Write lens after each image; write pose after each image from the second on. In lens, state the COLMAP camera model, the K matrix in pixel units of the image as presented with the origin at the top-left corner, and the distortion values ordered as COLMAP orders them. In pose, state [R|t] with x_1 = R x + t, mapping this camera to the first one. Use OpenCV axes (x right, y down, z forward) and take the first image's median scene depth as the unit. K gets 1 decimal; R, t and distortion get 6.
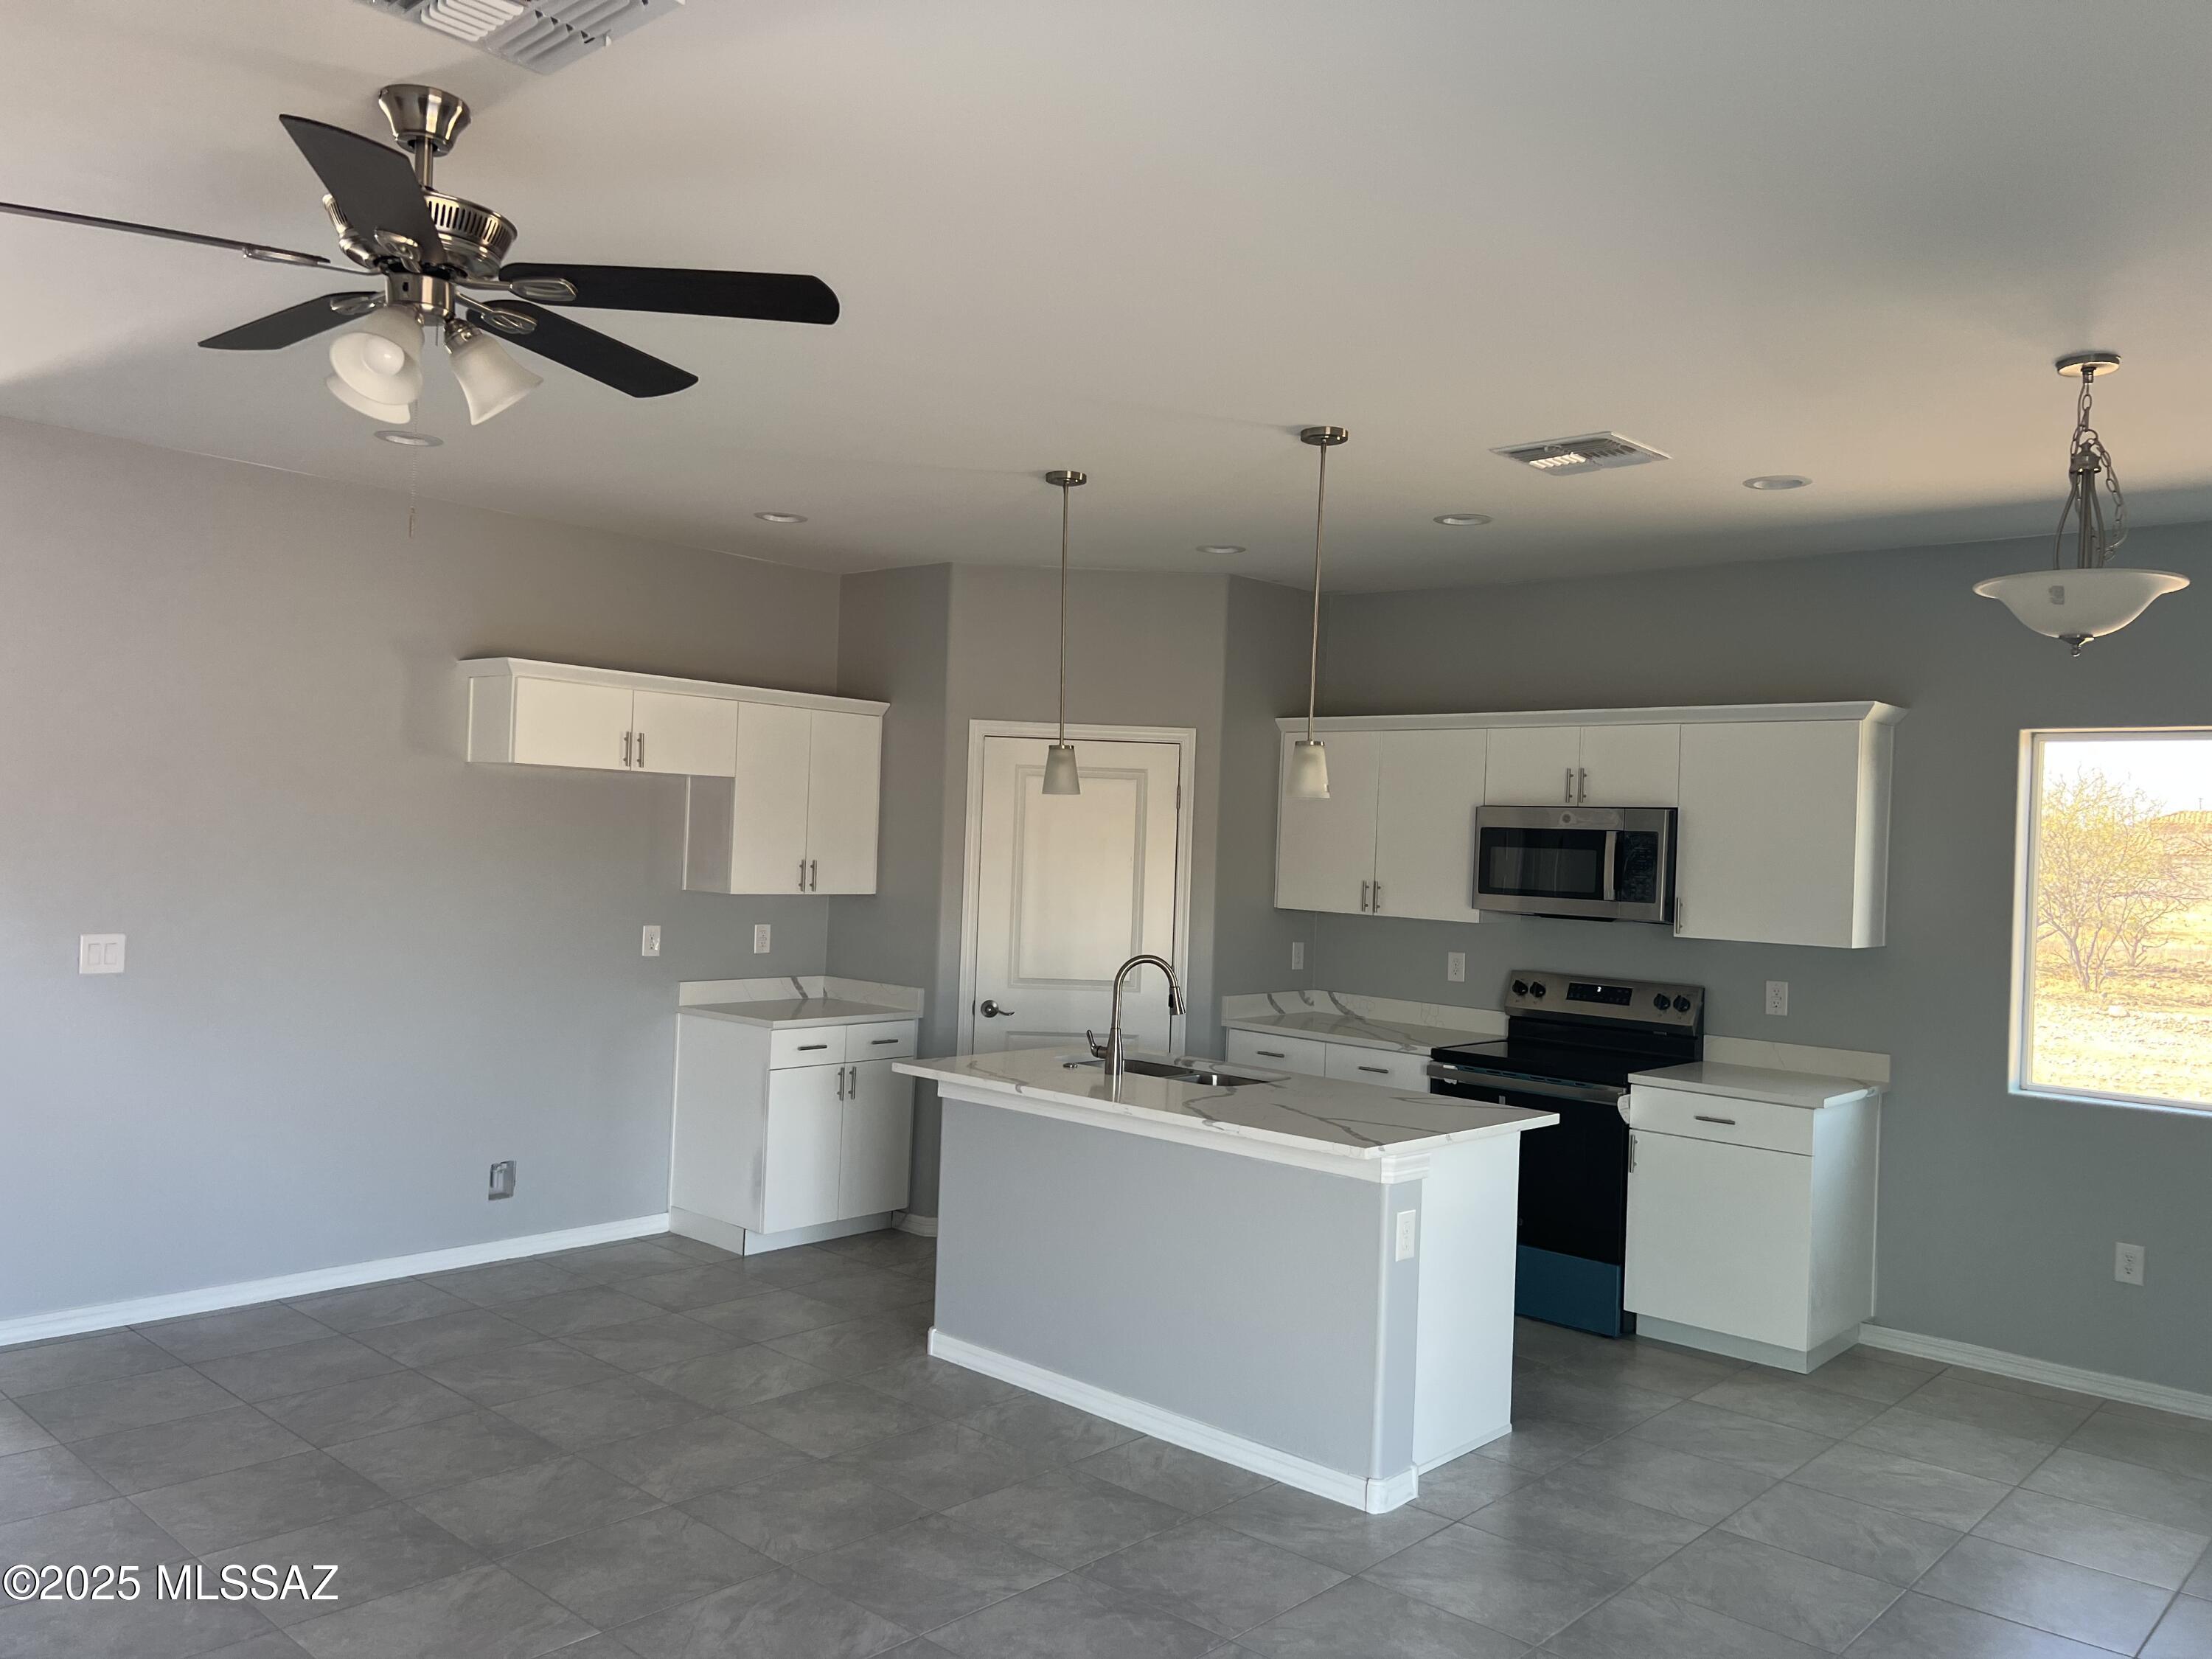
lens RADIAL K [[1686.1, 0, 1104.4], [0, 1686.1, 824.5], [0, 0, 1]] dist [0.007290, -0.002099]
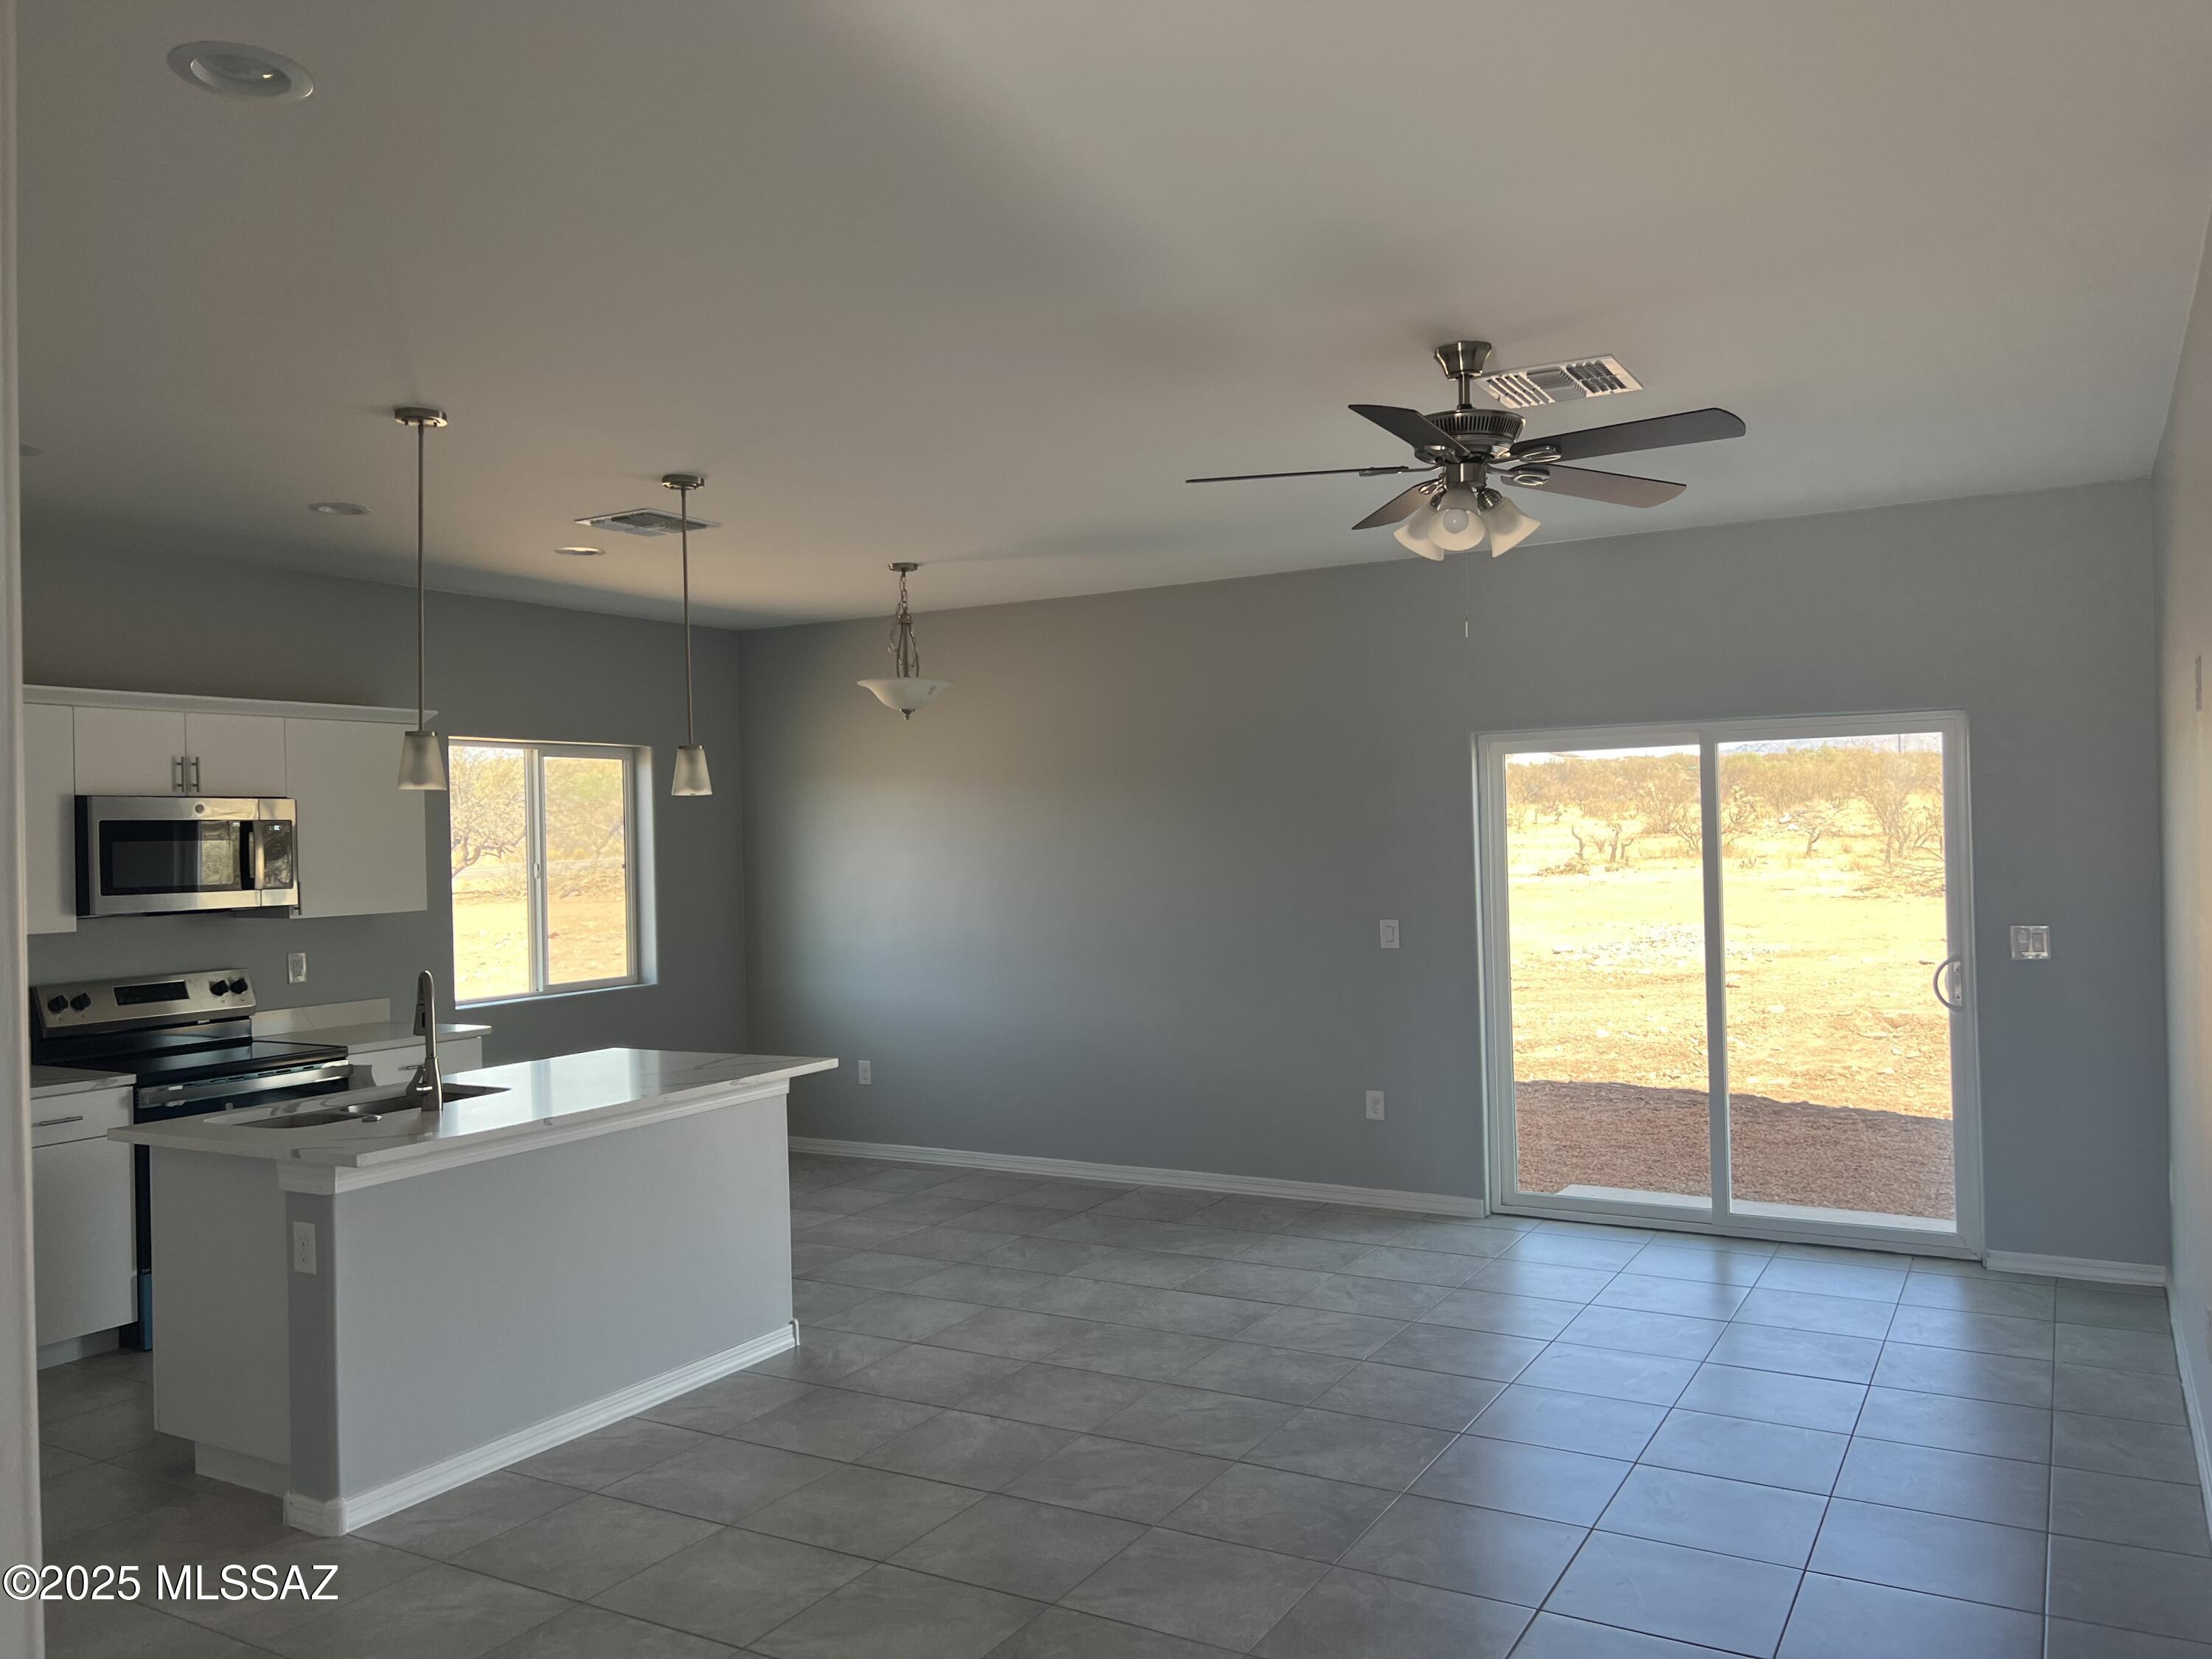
lens RADIAL K [[1686.1, 0, 1104.4], [0, 1686.1, 829.9], [0, 0, 1]] dist [0.007290, -0.002099]
pose [[-0.210943, -0.037072, 0.976795, -1.049693], [0.004836, 0.999229, 0.038968, -0.036239], [-0.977486, 0.012944, -0.210601, 0.945994]]
